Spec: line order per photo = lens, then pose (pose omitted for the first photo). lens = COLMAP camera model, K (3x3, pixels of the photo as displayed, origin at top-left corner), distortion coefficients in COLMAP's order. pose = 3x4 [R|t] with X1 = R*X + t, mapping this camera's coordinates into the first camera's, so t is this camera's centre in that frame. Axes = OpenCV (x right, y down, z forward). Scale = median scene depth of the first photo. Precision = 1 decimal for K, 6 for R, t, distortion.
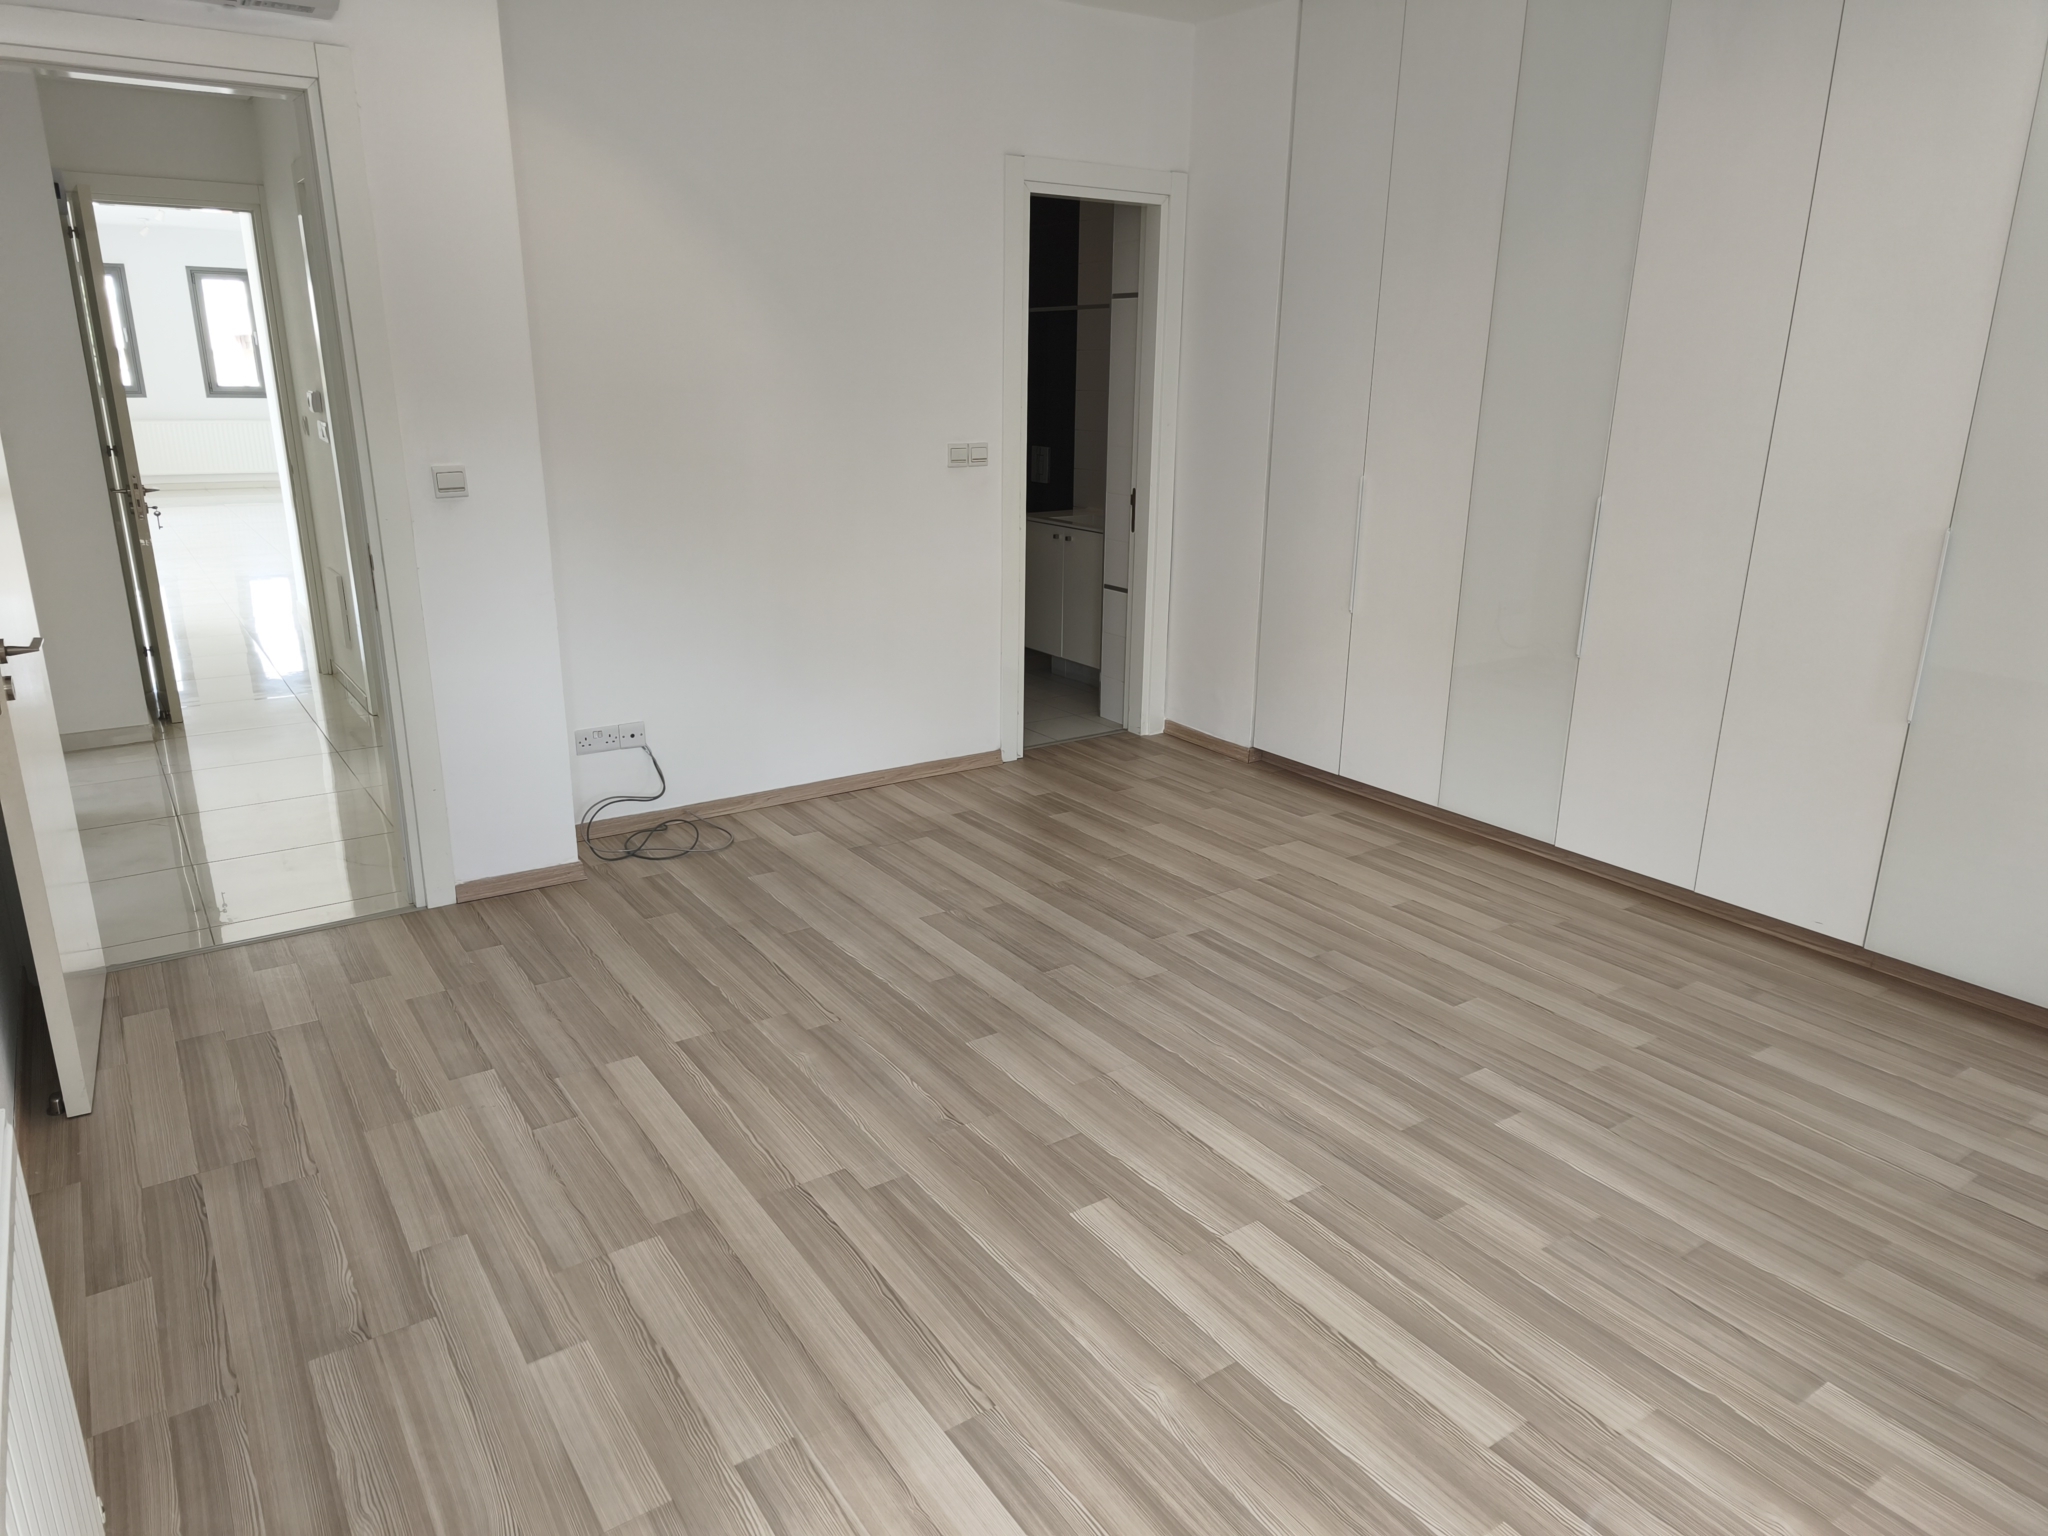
lens RADIAL K [[1334.1, 0, 1027.3], [0, 1334.1, 773.4], [0, 0, 1]] dist [0.049484, -0.031402]
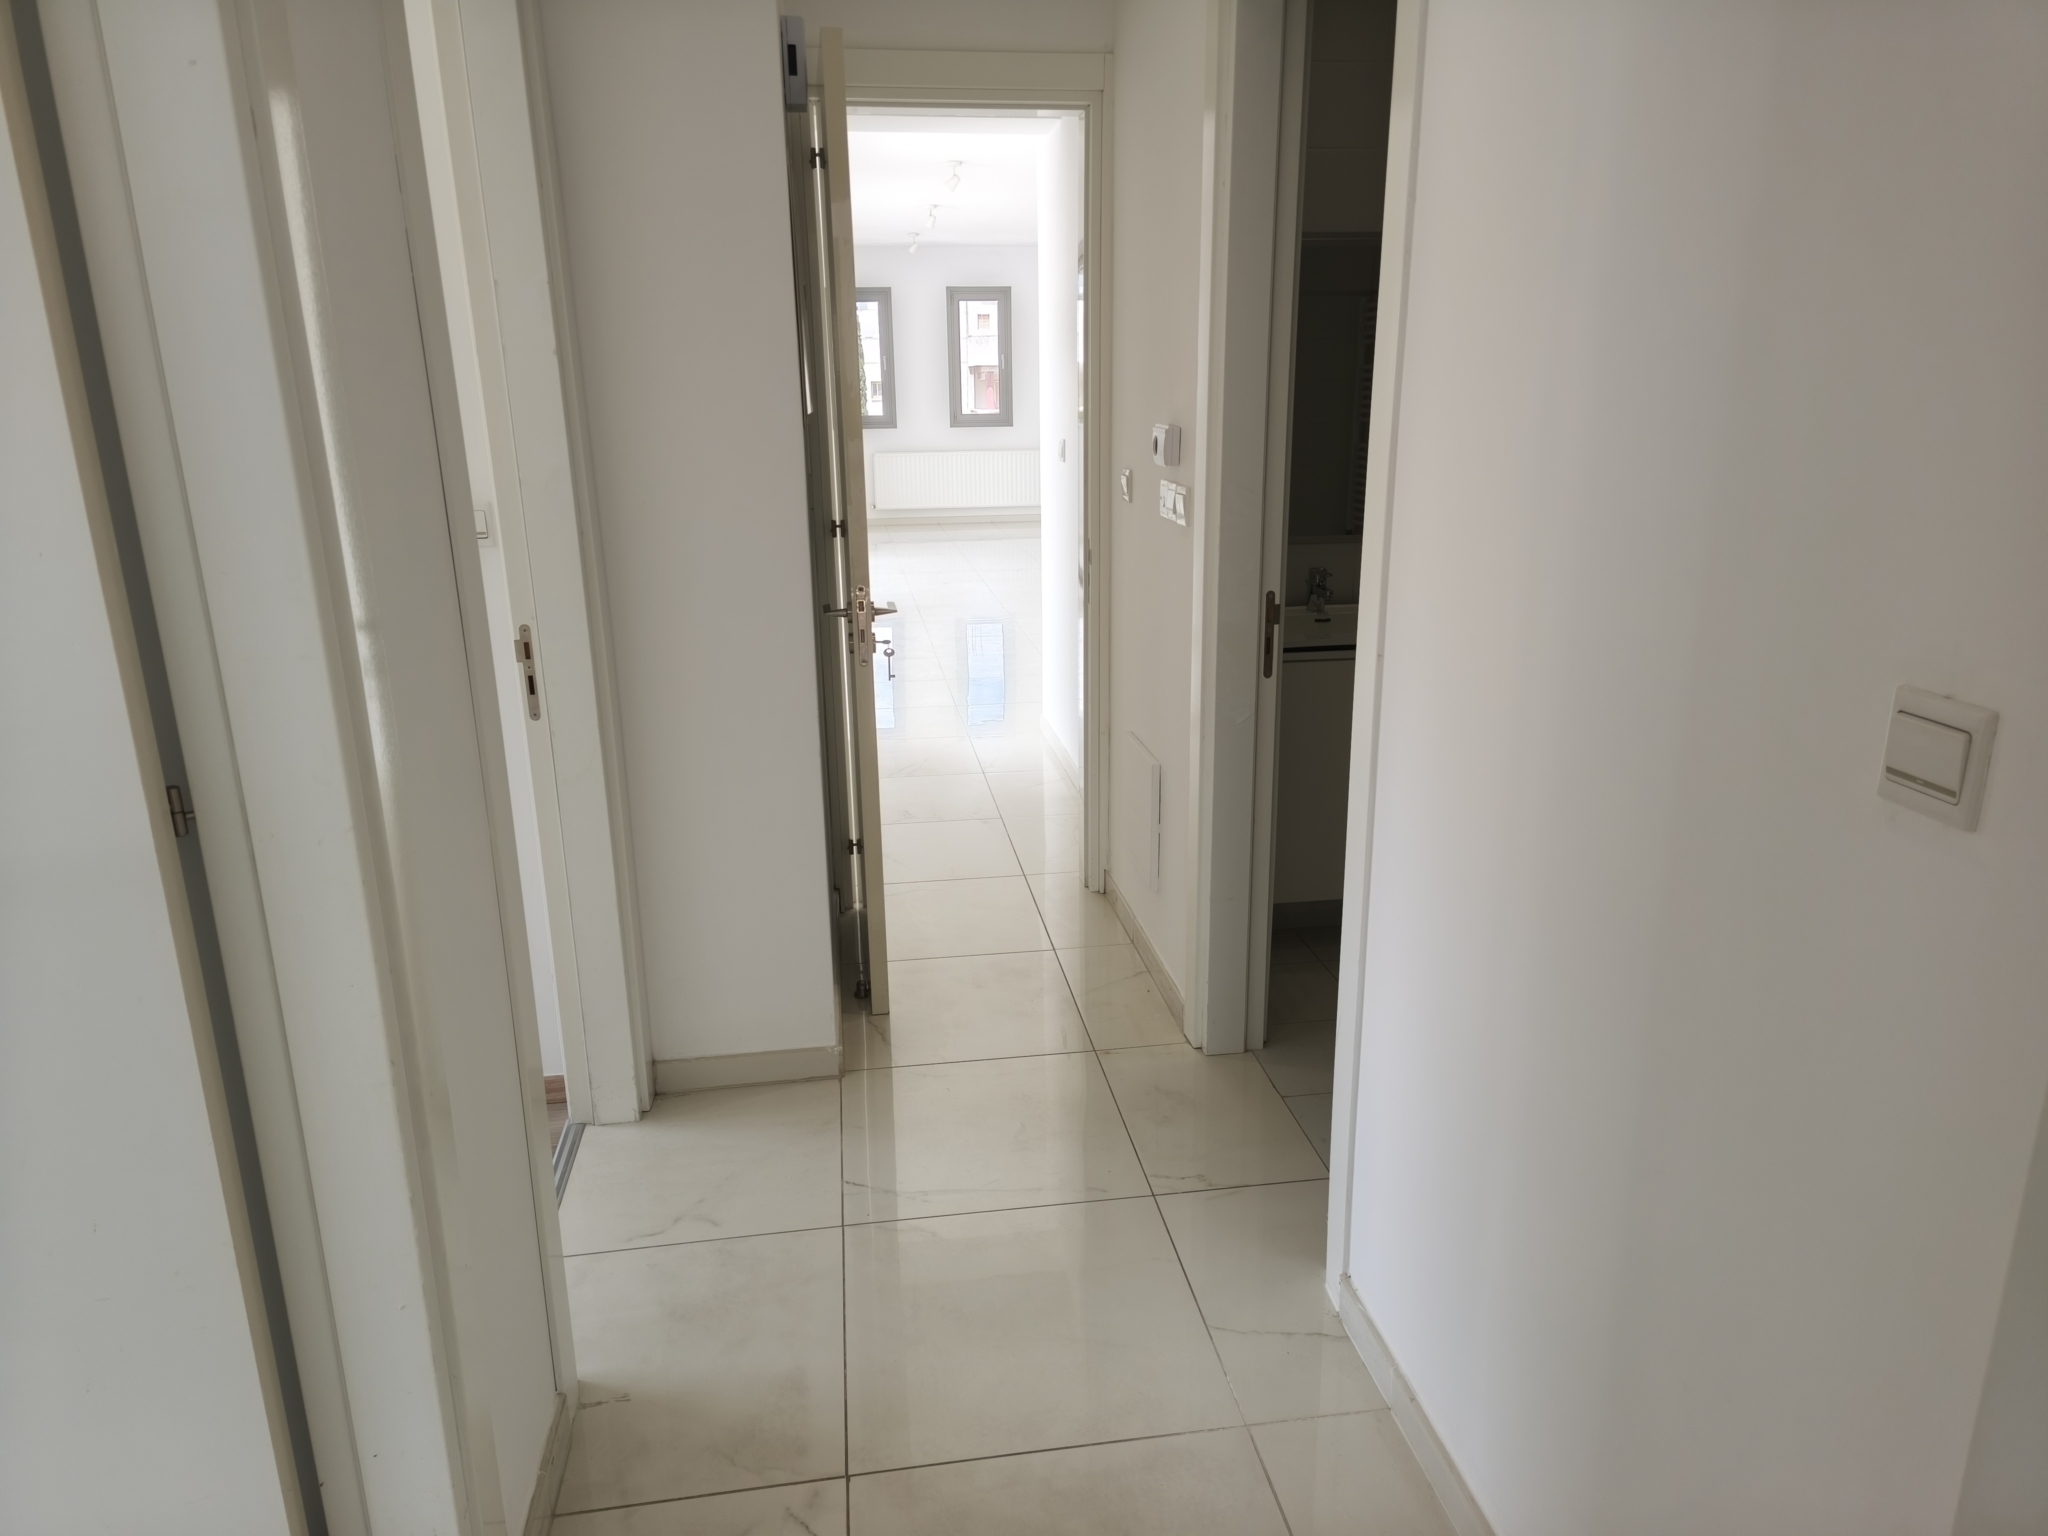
lens RADIAL K [[1334.1, 0, 1019.0], [0, 1334.1, 765.2], [0, 0, 1]] dist [0.049484, -0.031402]
pose [[0.891035, 0.094643, -0.443958, -0.567825], [-0.101024, 0.994840, 0.009322, -0.255689], [0.442550, 0.036544, 0.895999, 0.875174]]
